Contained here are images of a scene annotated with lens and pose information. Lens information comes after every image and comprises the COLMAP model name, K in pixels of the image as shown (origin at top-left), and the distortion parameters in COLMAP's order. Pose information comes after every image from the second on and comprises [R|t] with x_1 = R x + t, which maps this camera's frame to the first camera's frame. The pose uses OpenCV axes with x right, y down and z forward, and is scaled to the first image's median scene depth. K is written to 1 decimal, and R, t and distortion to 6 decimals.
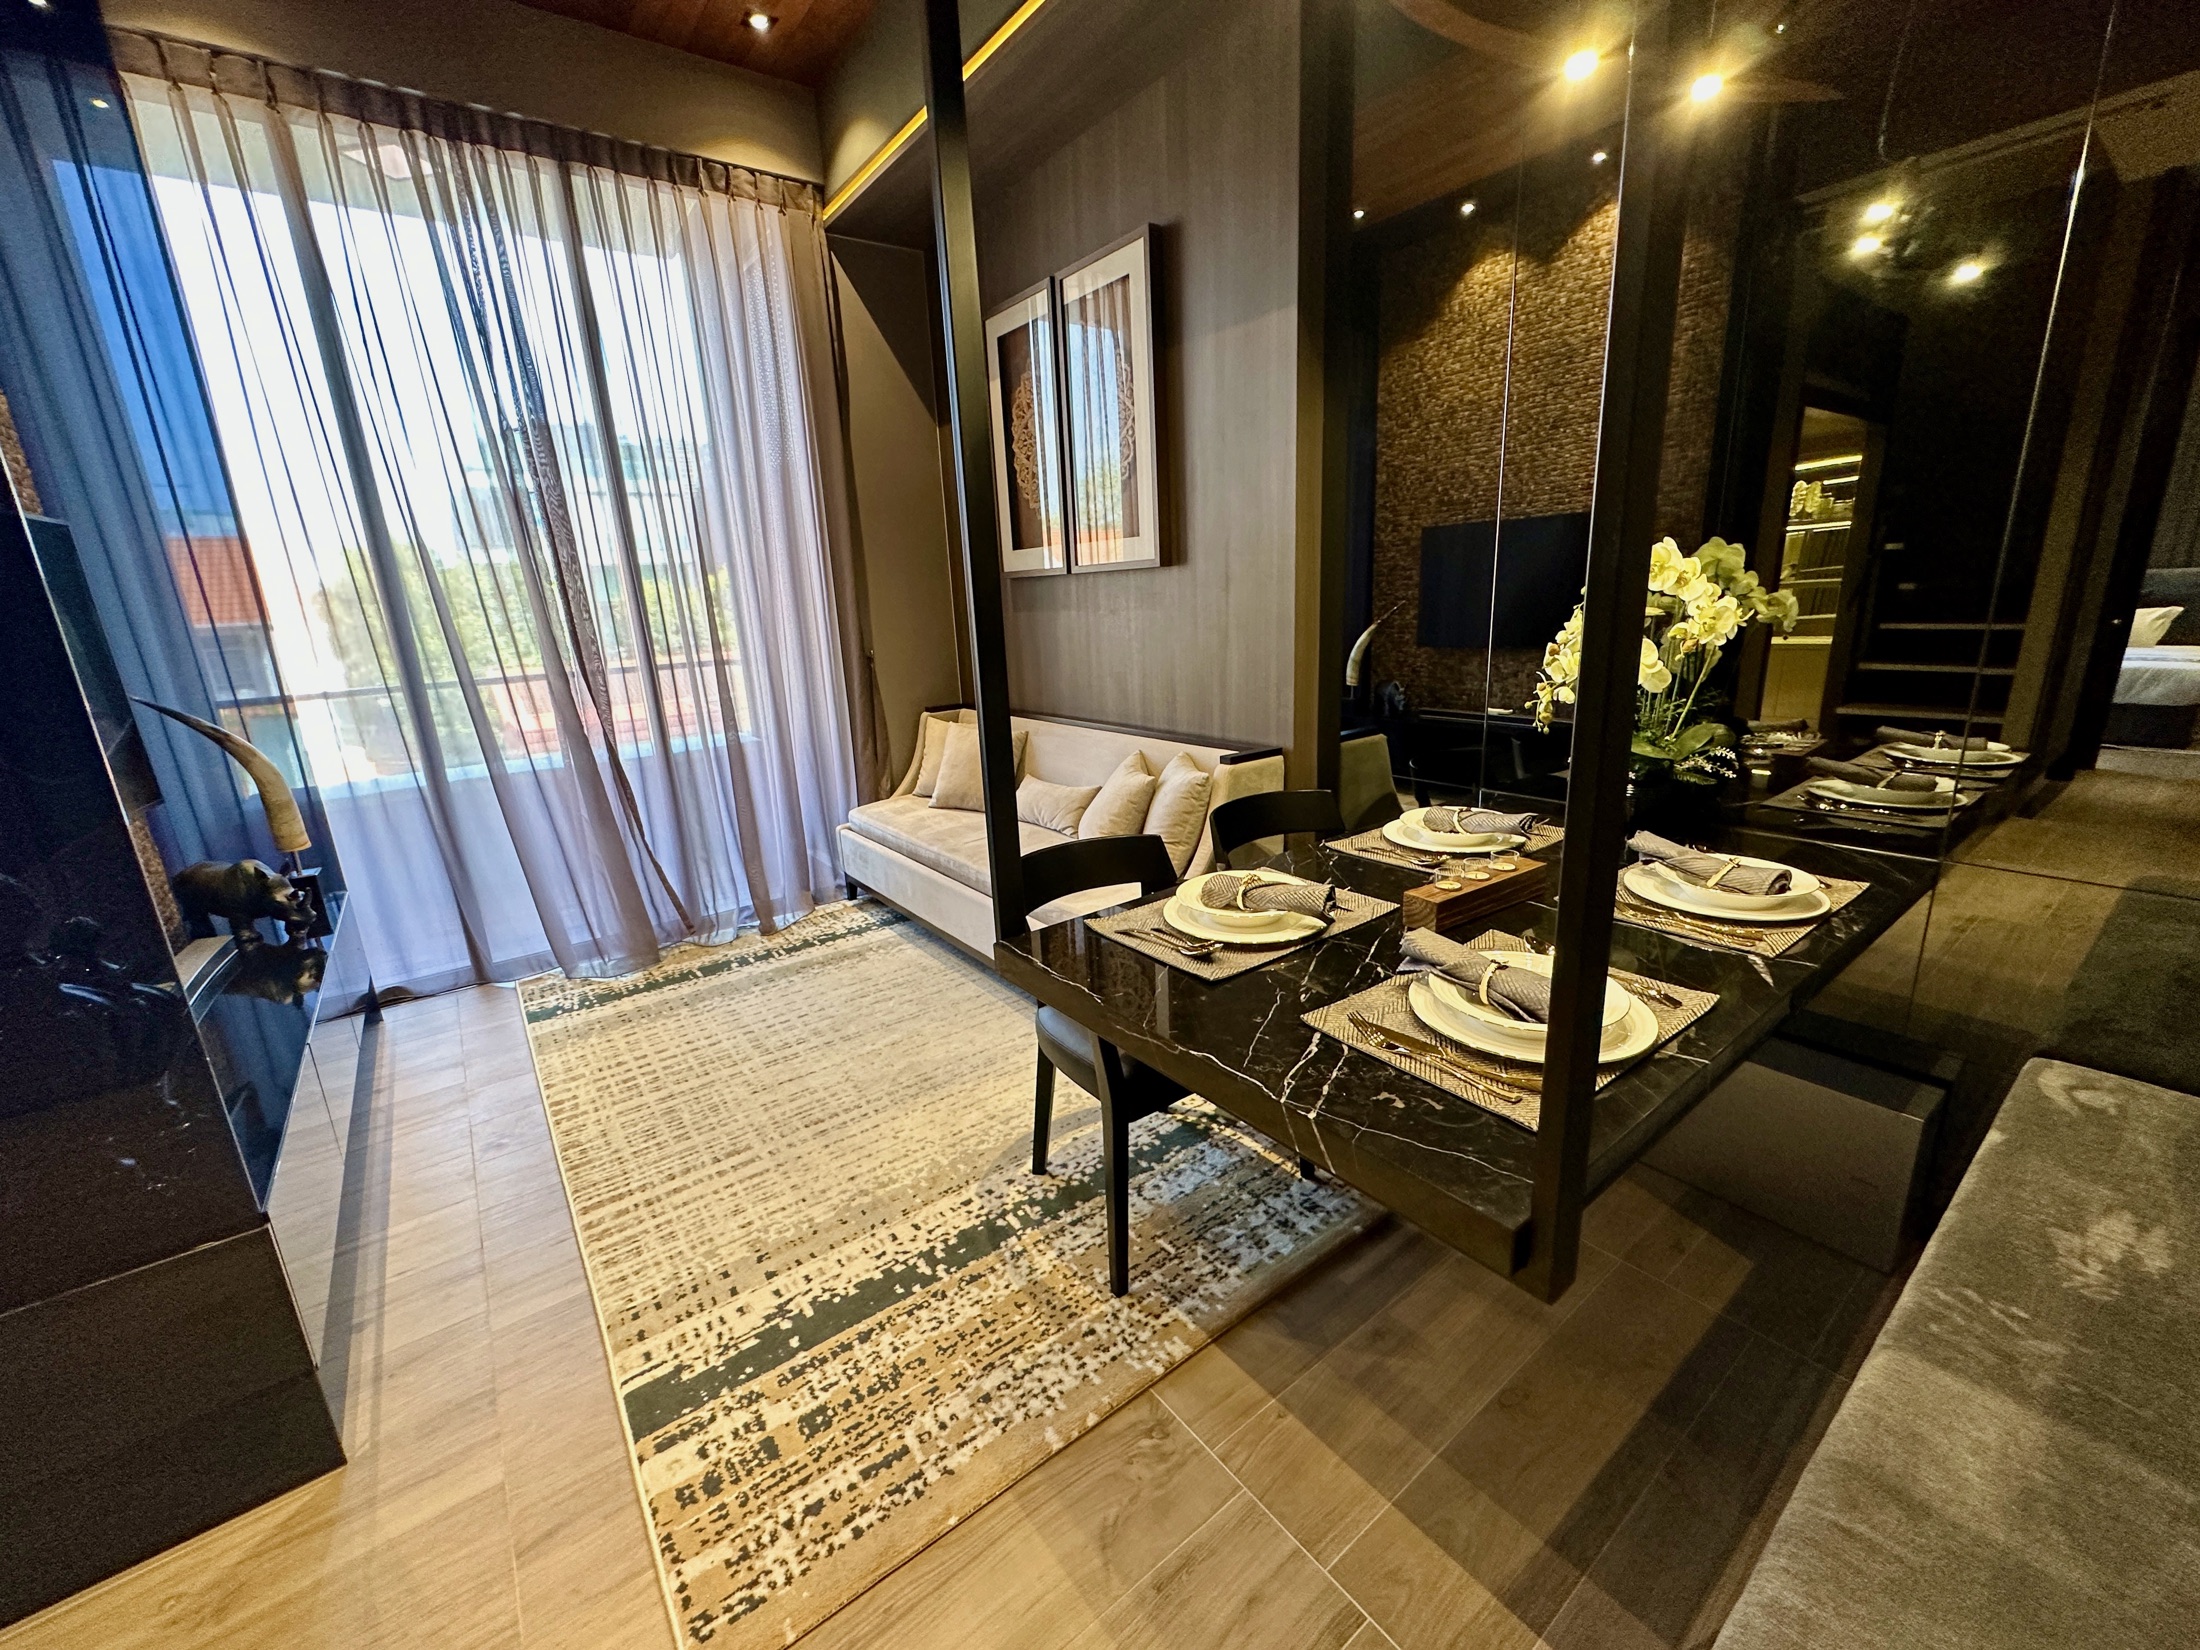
lens RADIAL K [[881.4, 0, 1102.1], [0, 881.4, 826.6], [0, 0, 1]] dist [0.000868, 0.000124]
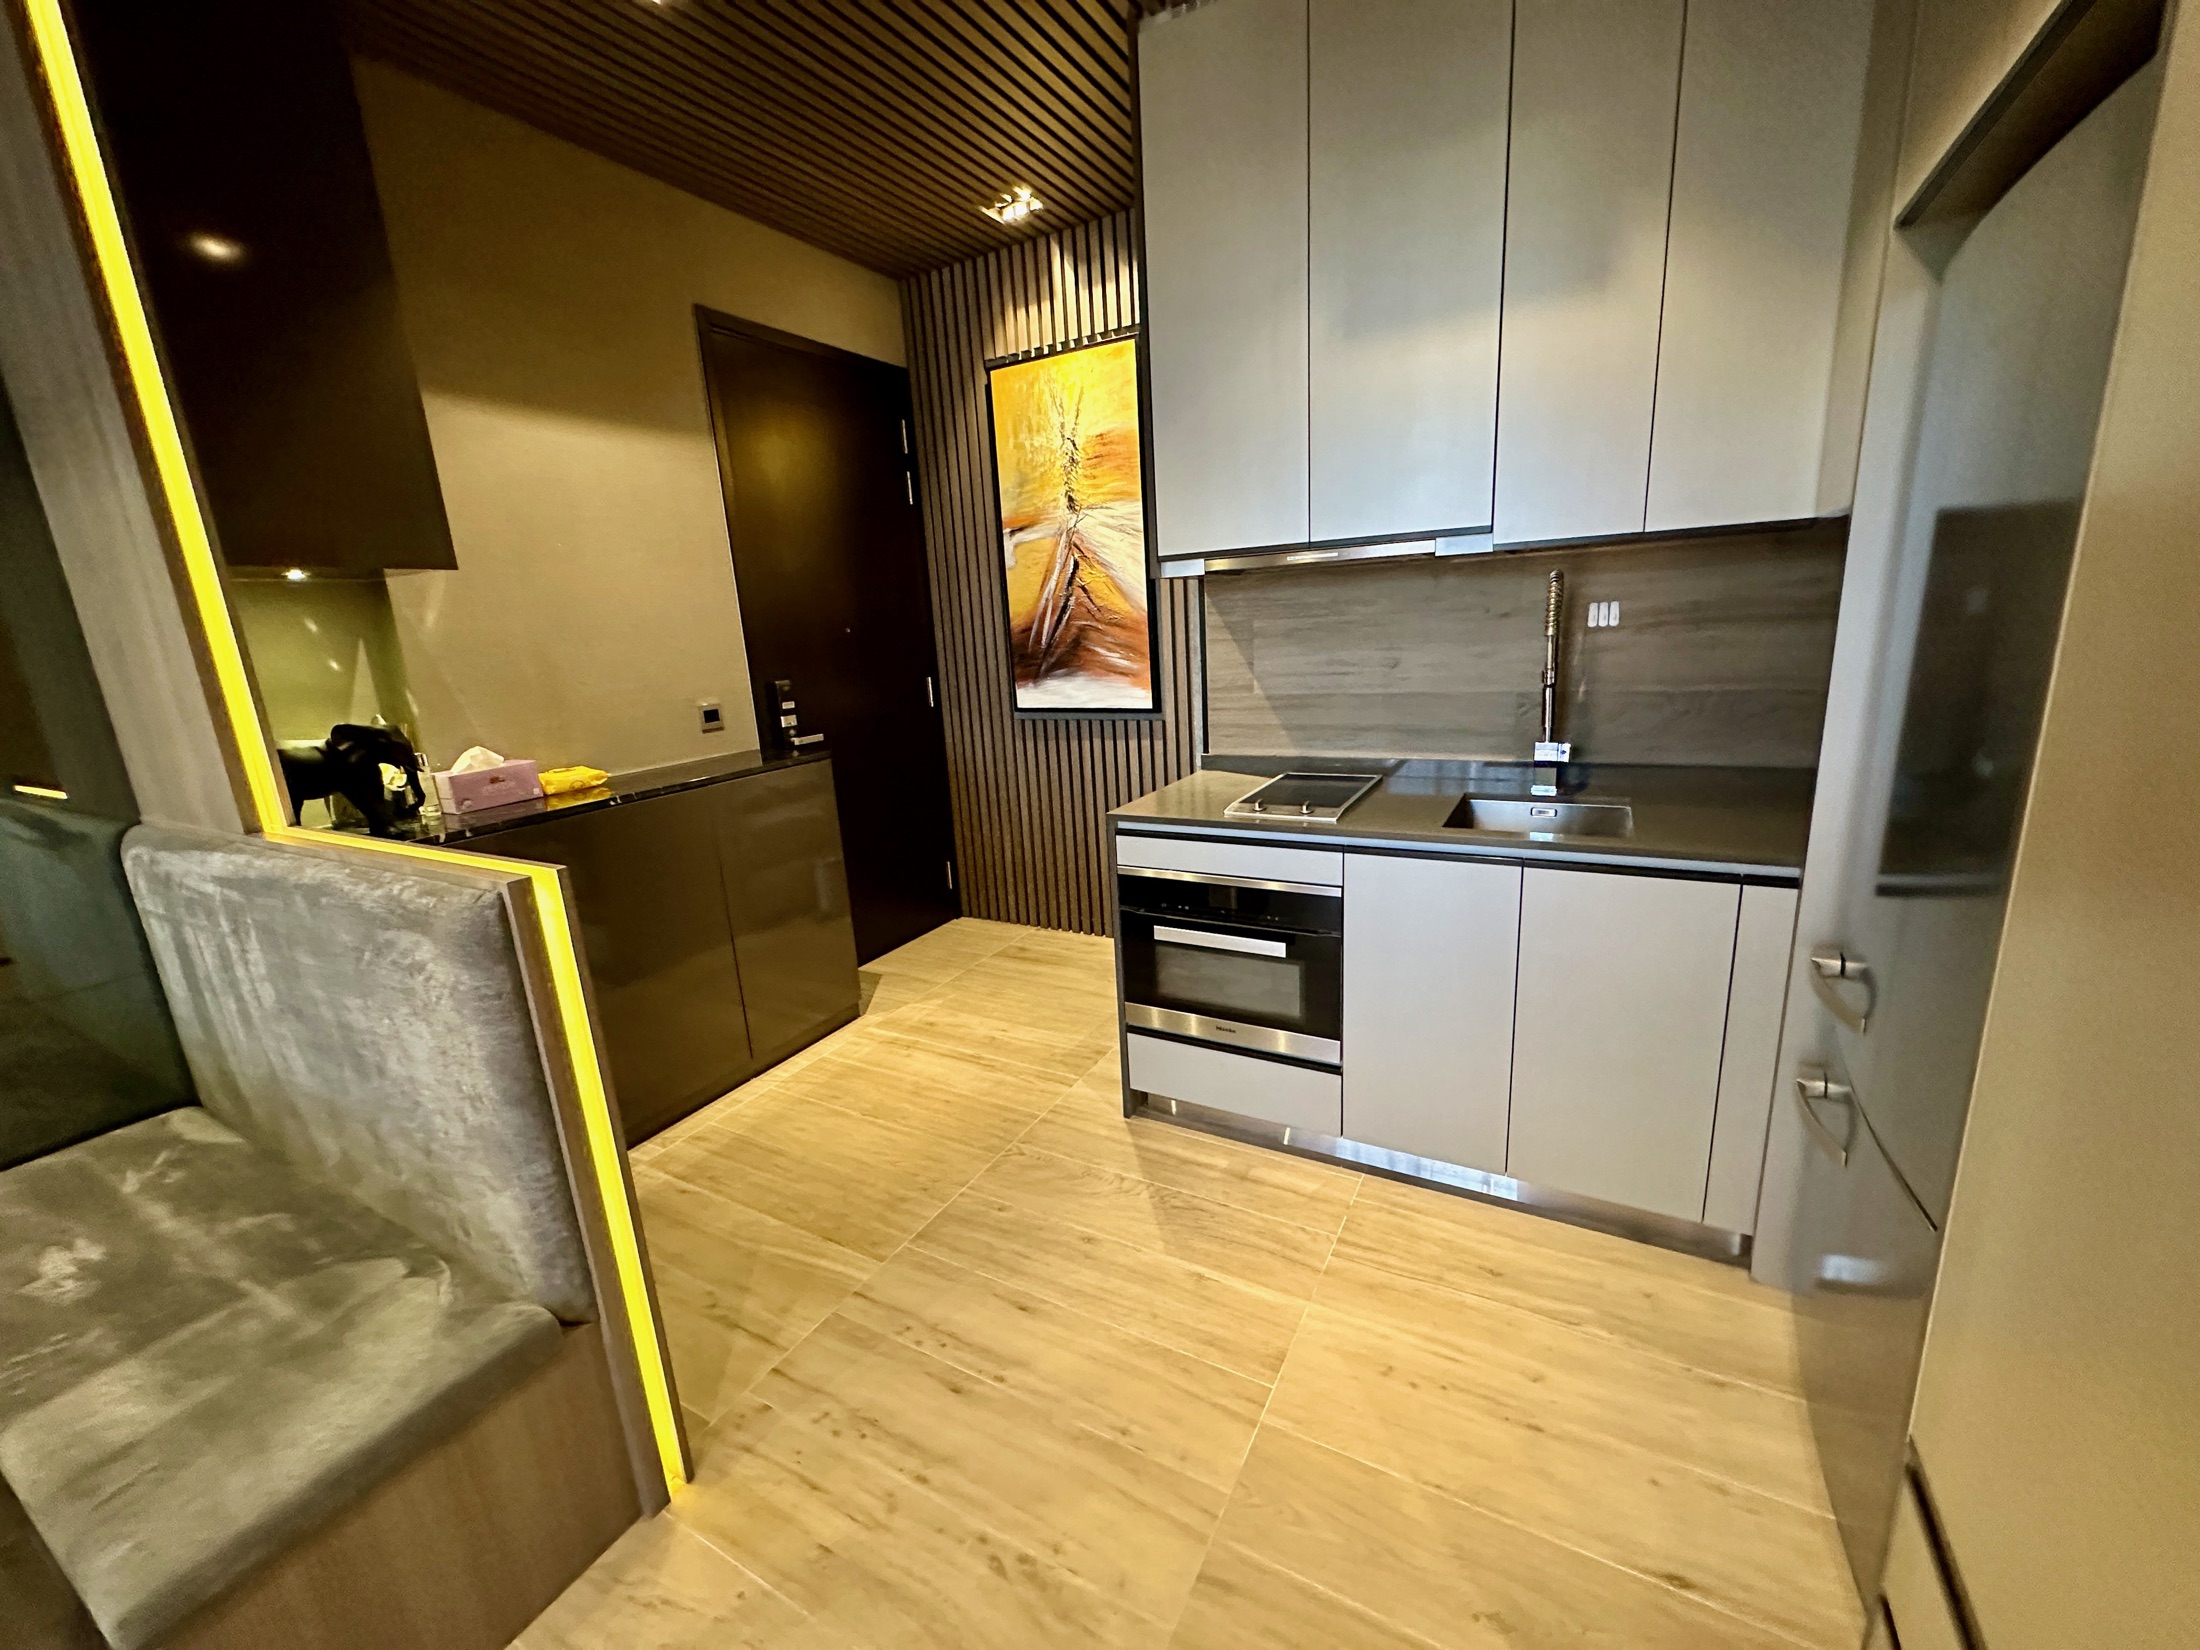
lens RADIAL K [[881.4, 0, 1101.5], [0, 881.4, 825.1], [0, 0, 1]] dist [0.000868, 0.000124]
pose [[-0.392778, -0.144099, 0.908273, -0.579997], [0.313816, 0.907363, 0.279663, -0.005136], [-0.864433, 0.394876, -0.311172, -0.192021]]
